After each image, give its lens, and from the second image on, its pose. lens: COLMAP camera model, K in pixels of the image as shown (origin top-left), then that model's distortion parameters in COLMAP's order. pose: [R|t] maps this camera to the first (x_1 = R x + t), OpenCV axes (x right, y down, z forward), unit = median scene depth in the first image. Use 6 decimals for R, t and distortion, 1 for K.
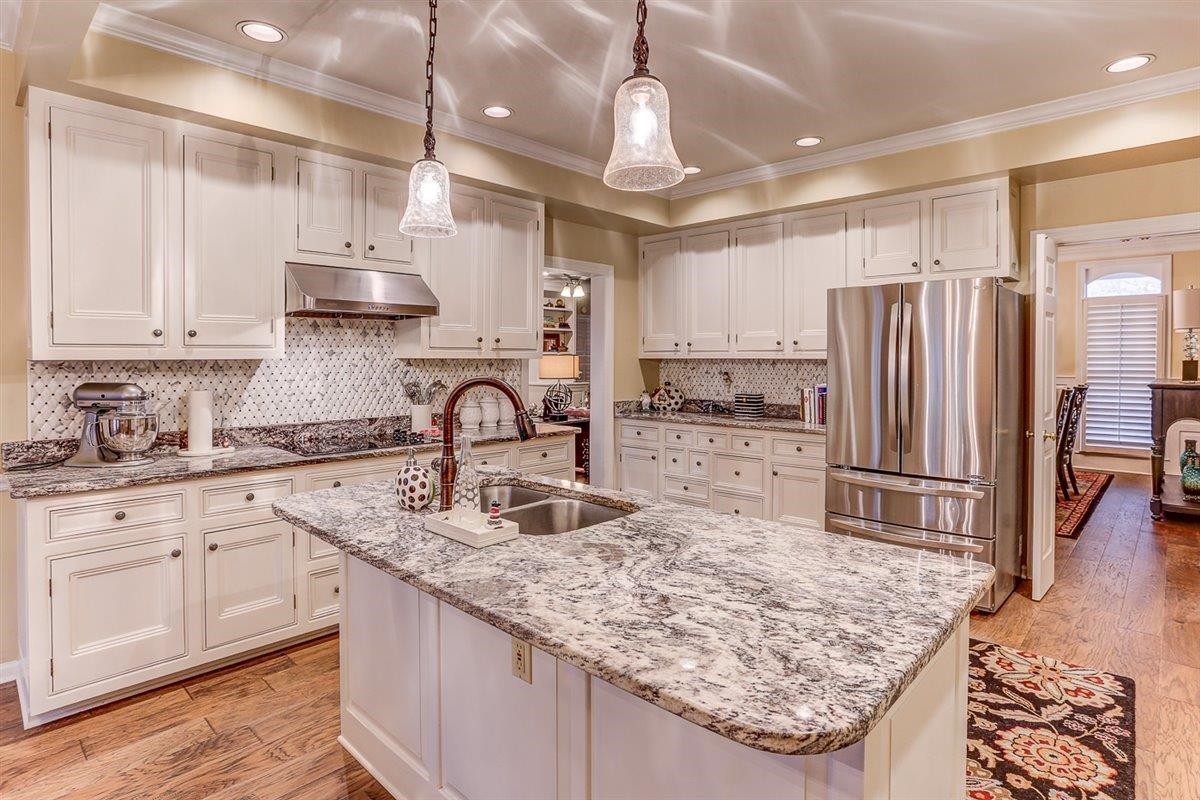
lens RADIAL K [[632.6, 0, 626.2], [0, 632.6, 363.2], [0, 0, 1]] dist [-0.030350, 0.001721]
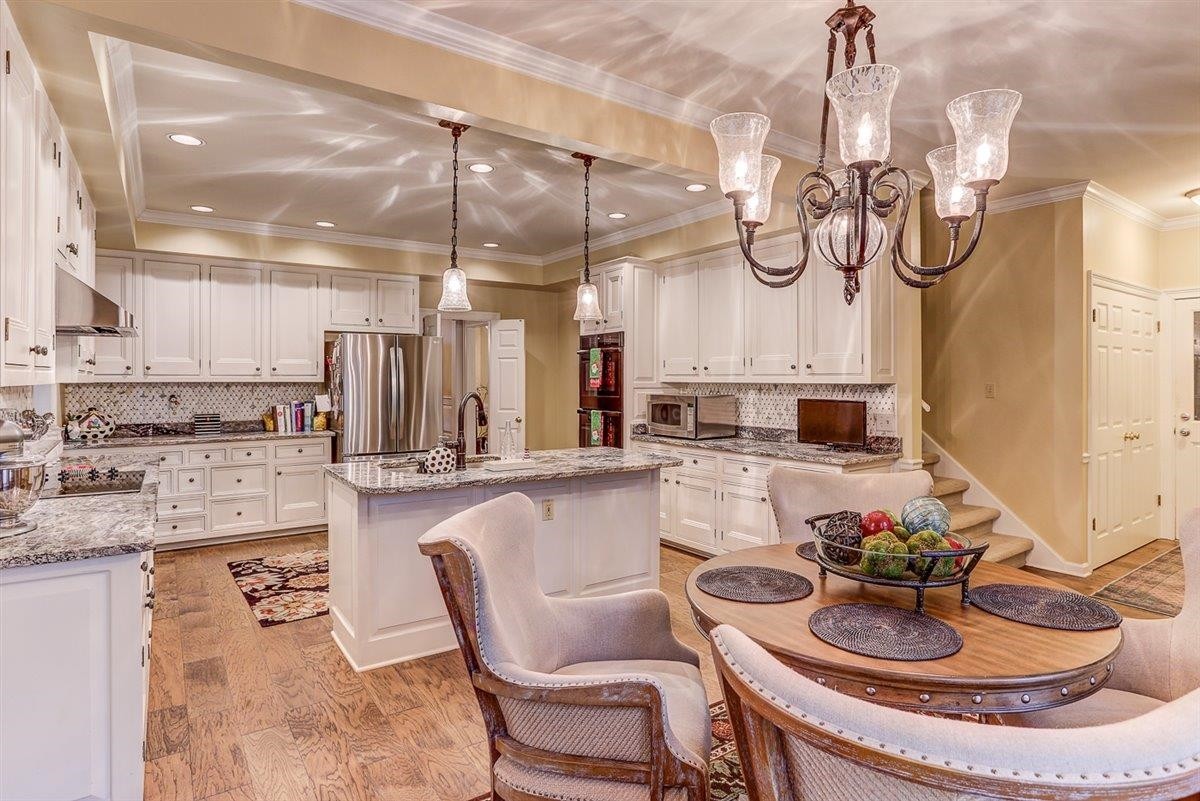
lens RADIAL K [[632.6, 0, 591.7], [0, 632.6, 393.0], [0, 0, 1]] dist [-0.030350, 0.001721]
pose [[0.234685, -0.020877, 0.971847, -1.034337], [0.007853, 0.999777, 0.019580, -0.006049], [-0.972040, 0.003037, 0.234796, 0.126277]]
